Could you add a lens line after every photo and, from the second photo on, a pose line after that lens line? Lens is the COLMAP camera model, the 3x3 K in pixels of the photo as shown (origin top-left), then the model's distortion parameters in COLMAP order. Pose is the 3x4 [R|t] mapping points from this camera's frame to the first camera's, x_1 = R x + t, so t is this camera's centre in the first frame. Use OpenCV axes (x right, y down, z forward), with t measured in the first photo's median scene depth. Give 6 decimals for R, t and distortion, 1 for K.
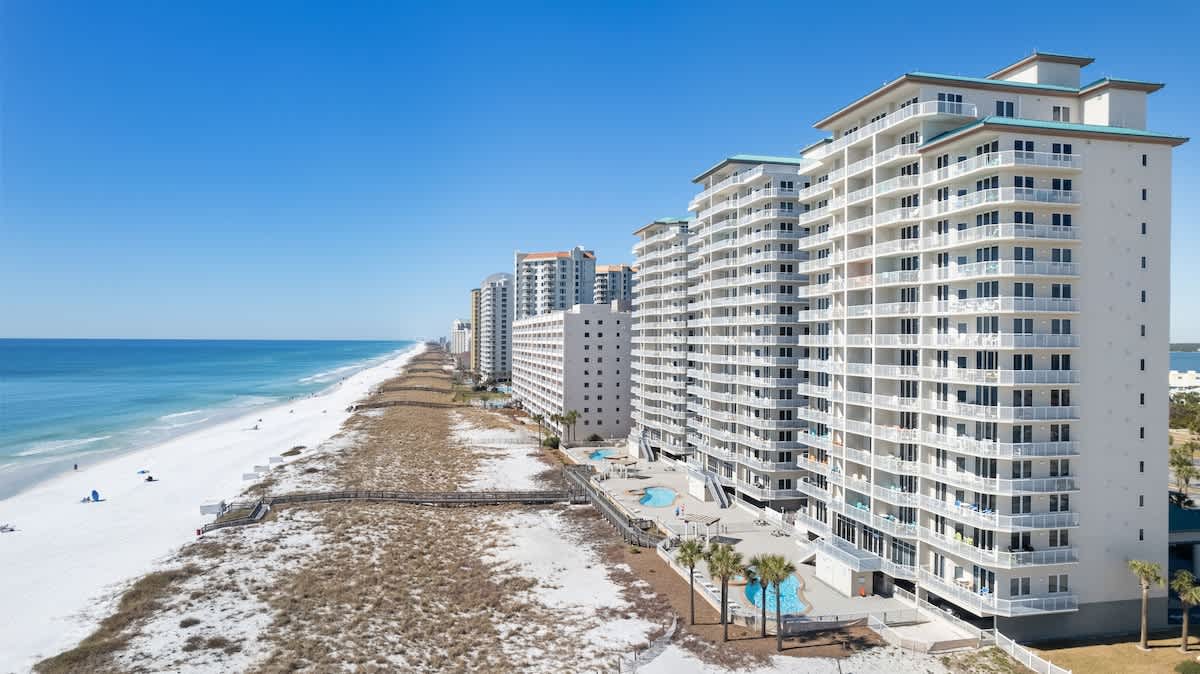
lens RADIAL K [[755.8, 0, 599.9], [0, 755.8, 338.4], [0, 0, 1]] dist [-0.038759, -0.001848]
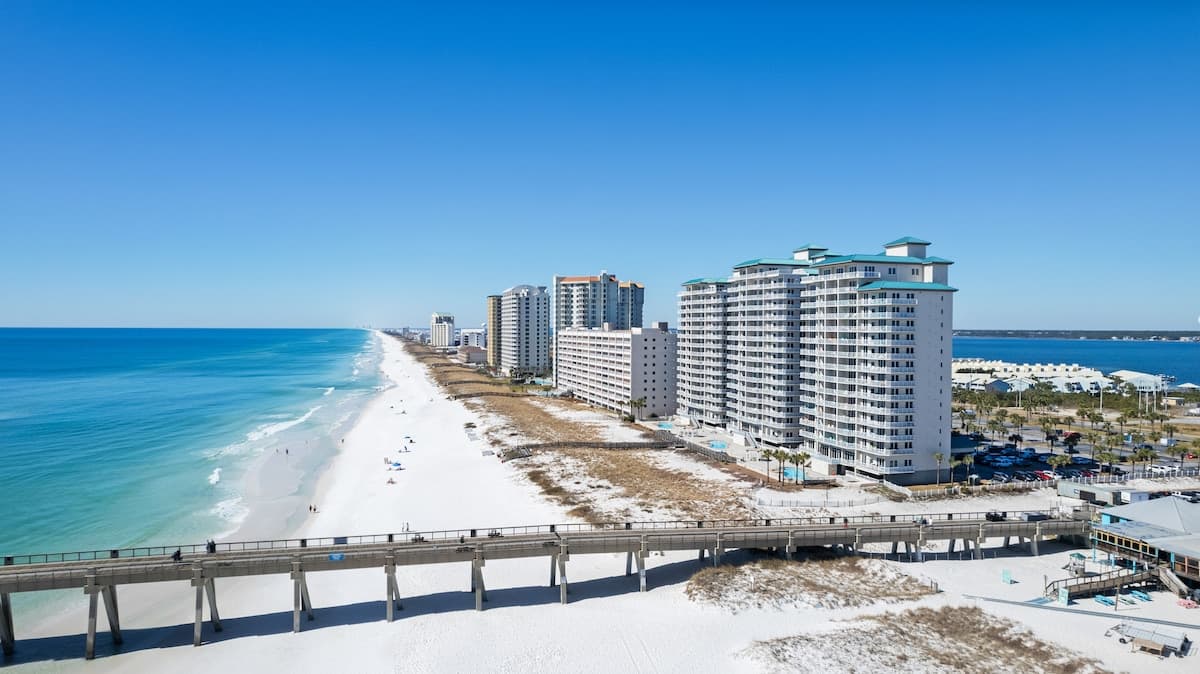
lens RADIAL K [[755.8, 0, 599.9], [0, 755.8, 338.4], [0, 0, 1]] dist [-0.038759, -0.001848]
pose [[0.997685, -0.003383, 0.067919, -0.542090], [0.002209, 0.999847, 0.017355, -0.130541], [-0.067967, -0.017165, 0.997540, -1.310358]]
